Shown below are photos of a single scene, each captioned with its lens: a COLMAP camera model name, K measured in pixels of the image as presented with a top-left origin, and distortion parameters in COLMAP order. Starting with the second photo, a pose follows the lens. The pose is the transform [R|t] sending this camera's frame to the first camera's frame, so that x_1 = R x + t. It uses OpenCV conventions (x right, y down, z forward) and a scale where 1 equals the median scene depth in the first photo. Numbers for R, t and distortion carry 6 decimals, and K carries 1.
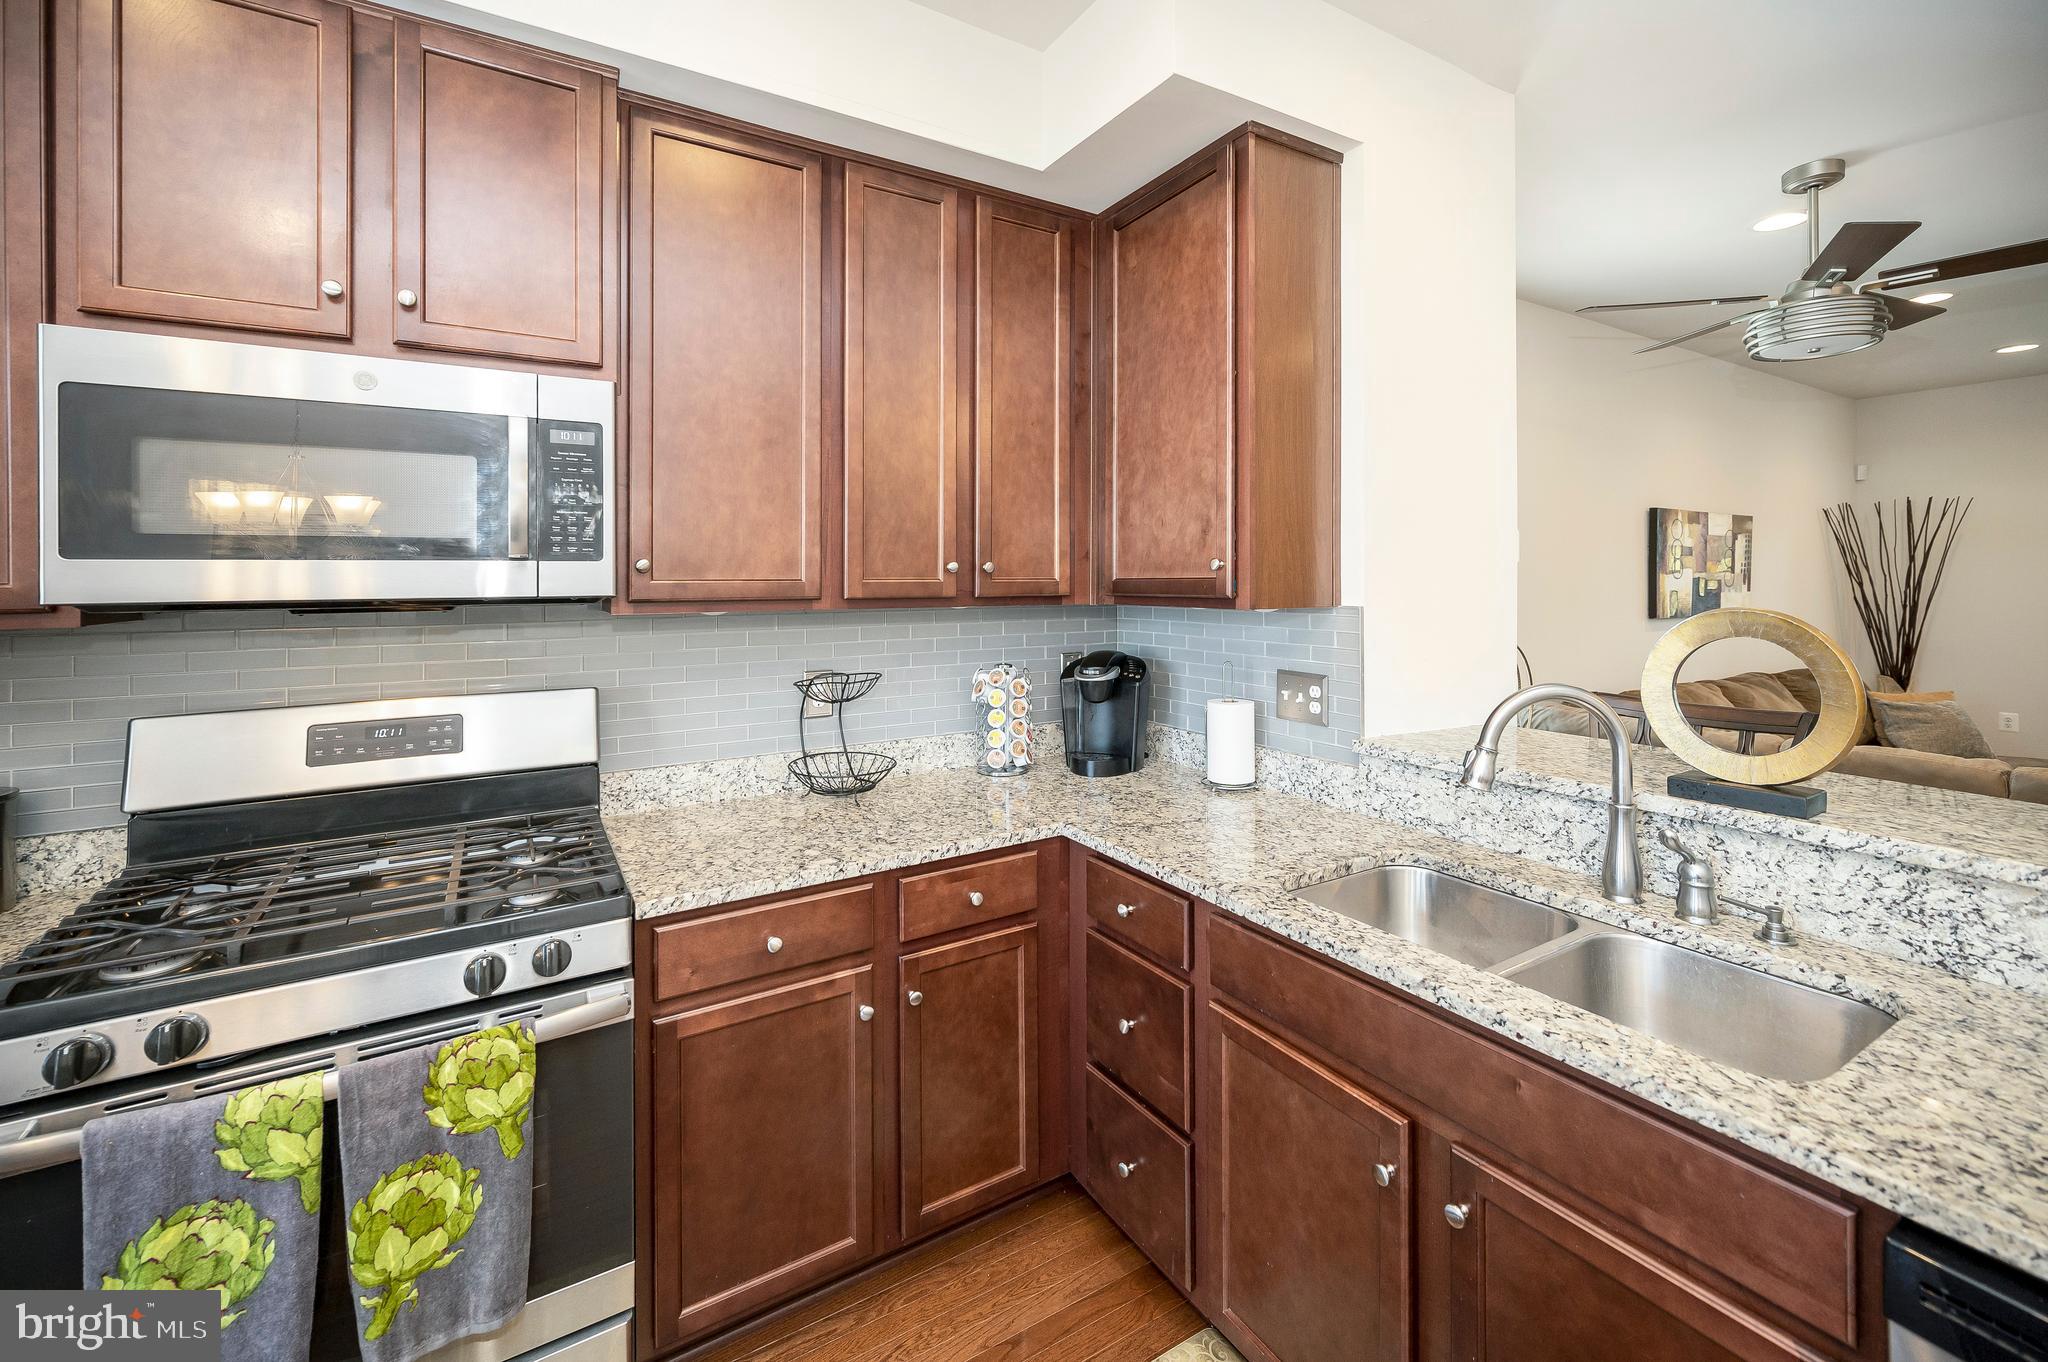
lens RADIAL K [[860.9, 0, 1029.2], [0, 860.9, 581.4], [0, 0, 1]] dist [0.002505, 0.000223]
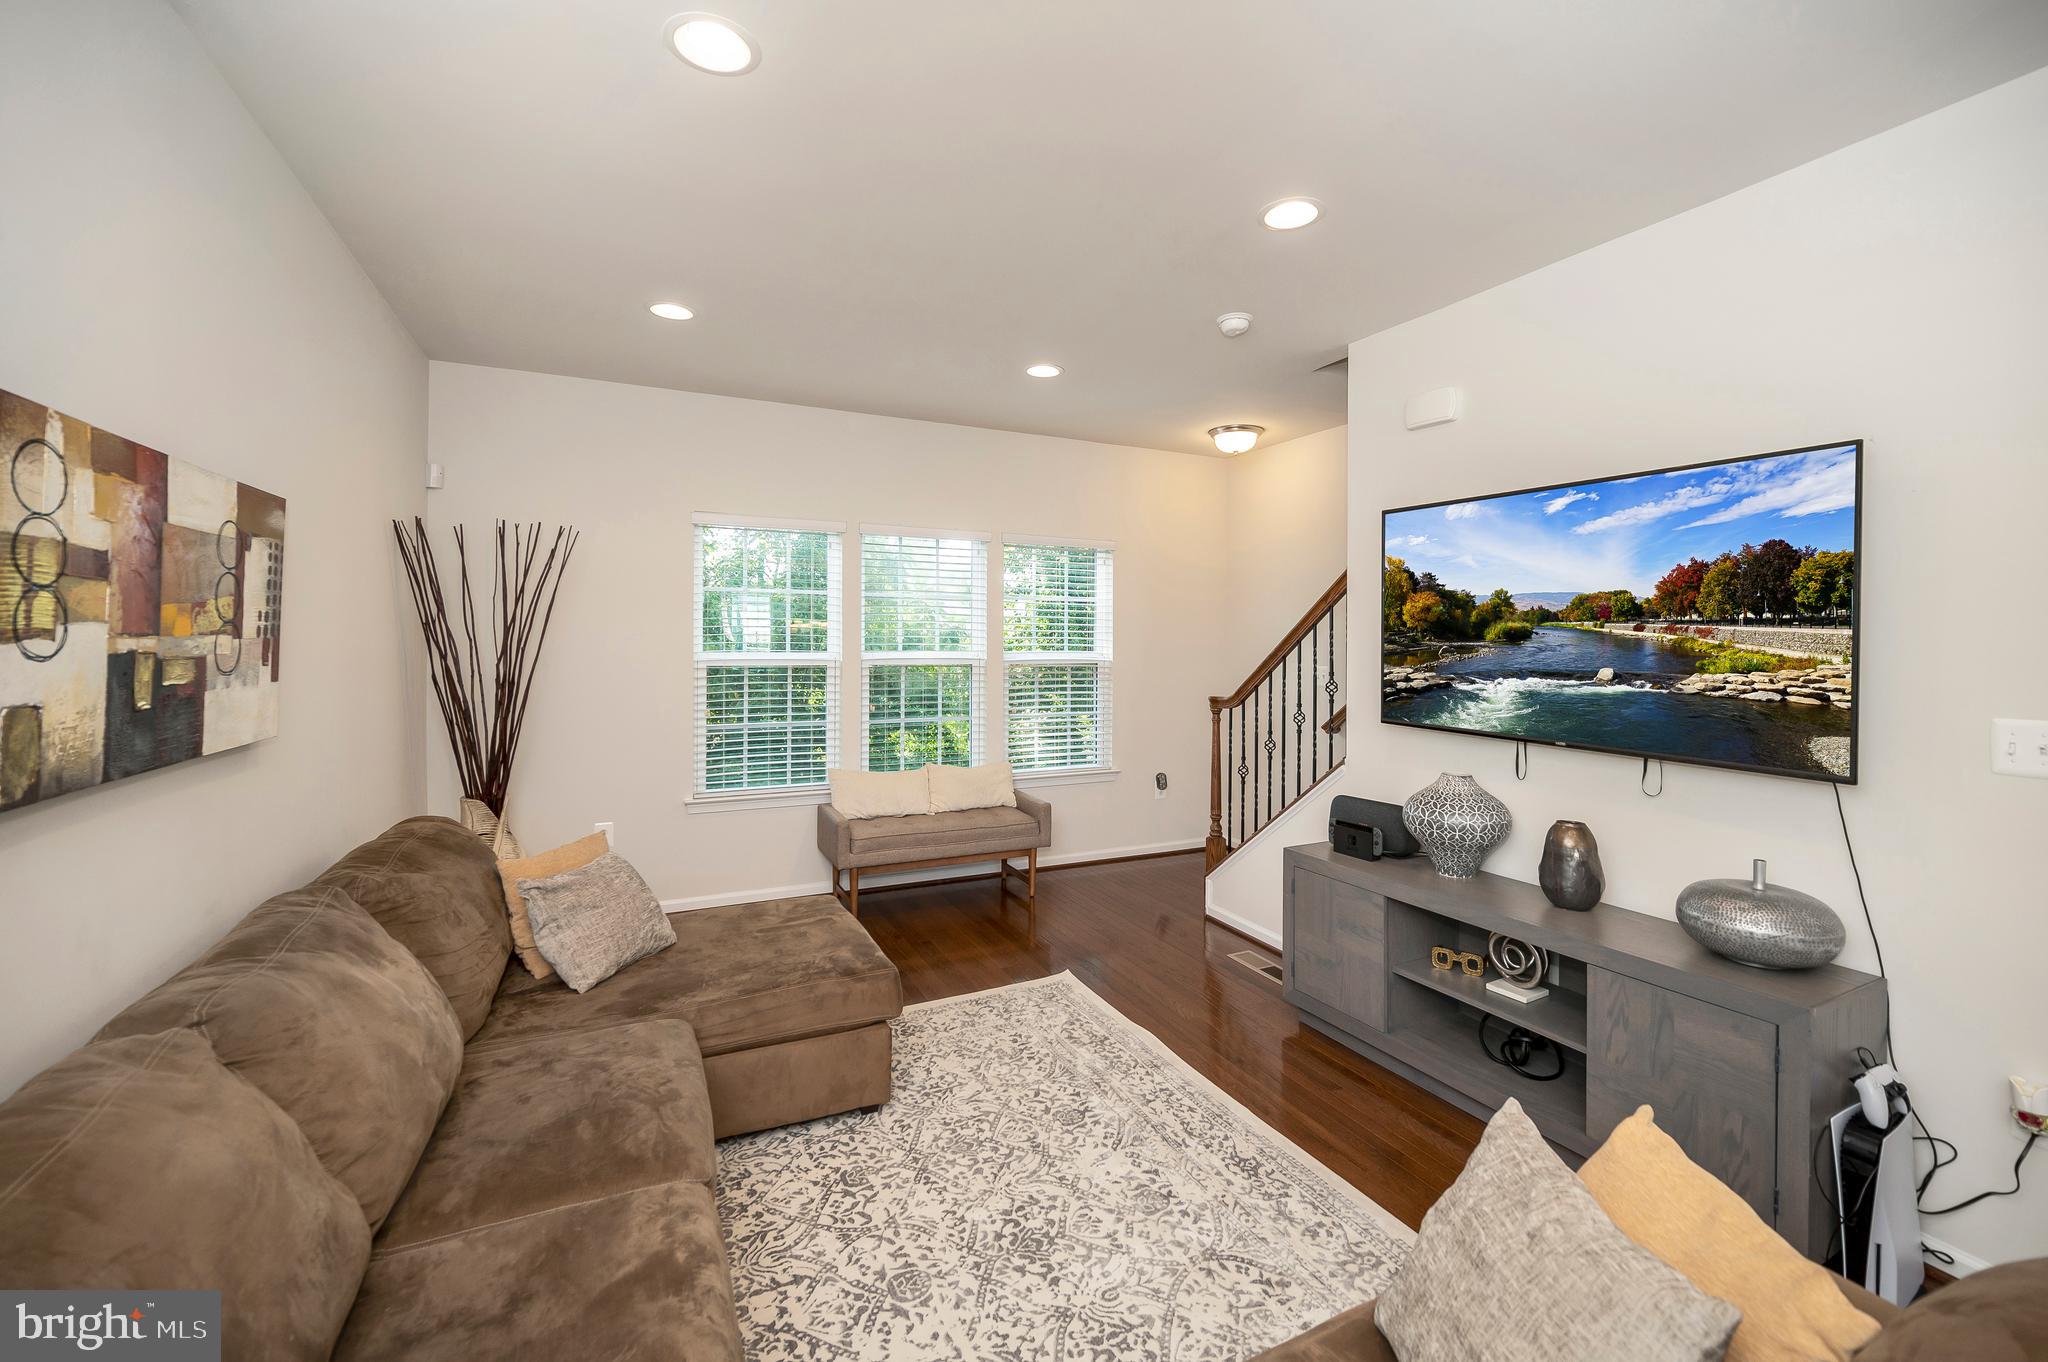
lens RADIAL K [[846.9, 0, 1031.7], [0, 846.9, 616.6], [0, 0, 1]] dist [0.001273, 0.000159]
pose [[0.099578, 0.031591, 0.994528, 1.364860], [-0.008273, 0.999488, -0.030920, -0.027658], [-0.994995, -0.005149, 0.099788, 1.745568]]
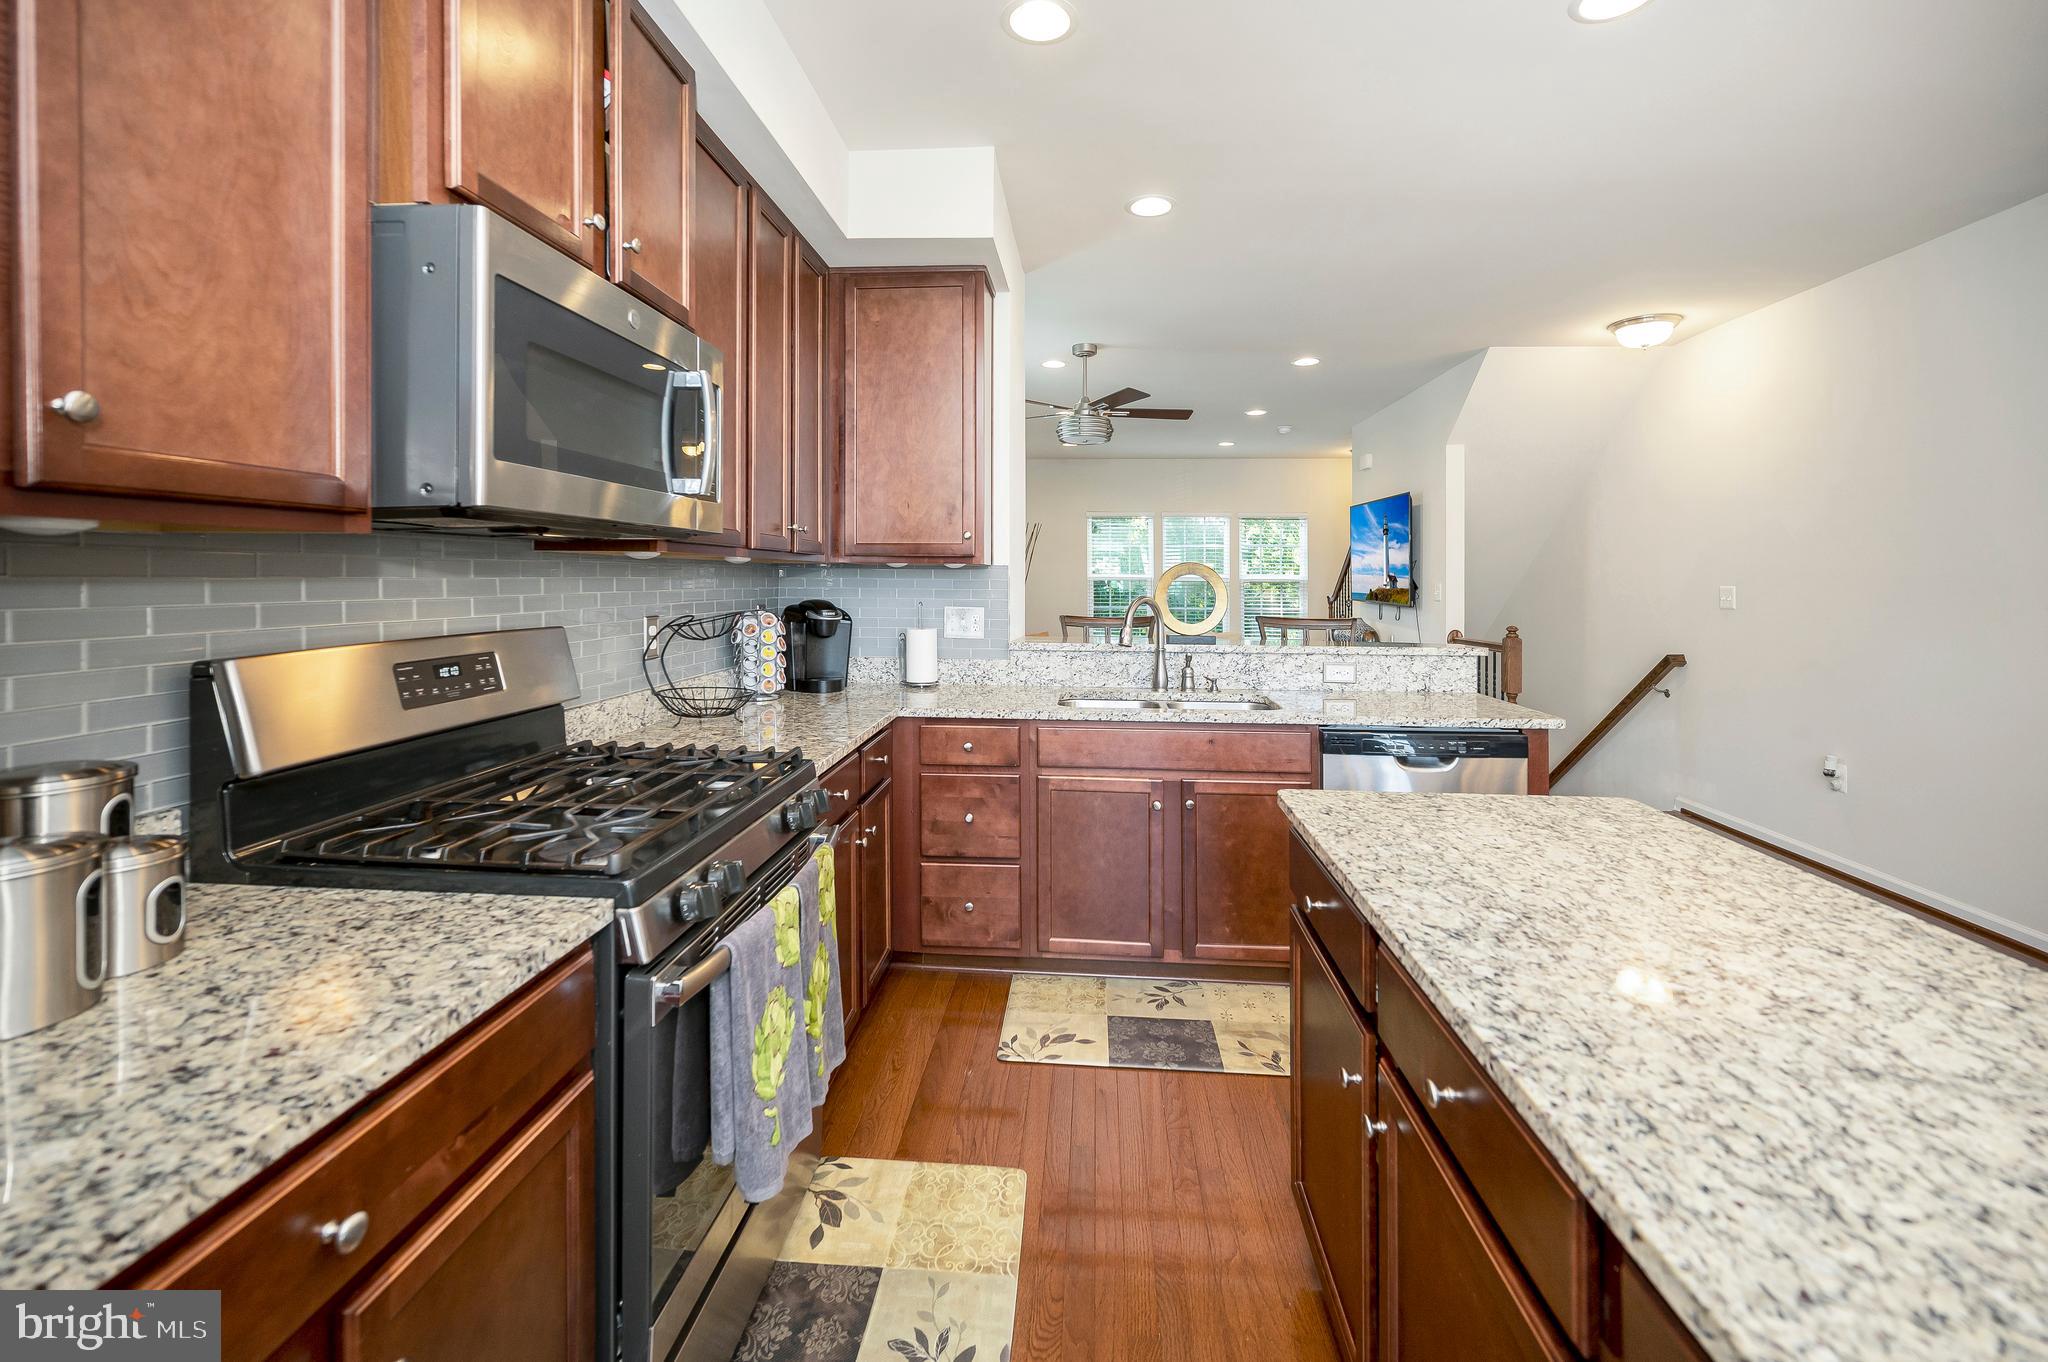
lens RADIAL K [[850.0, 0, 1030.5], [0, 850.0, 576.3], [0, 0, 1]] dist [0.000032, 0.000025]
pose [[0.586689, 0.011311, 0.809733, -1.083254], [-0.009998, 0.999927, -0.006724, 0.072326], [-0.809751, -0.004151, 0.586760, -0.021928]]
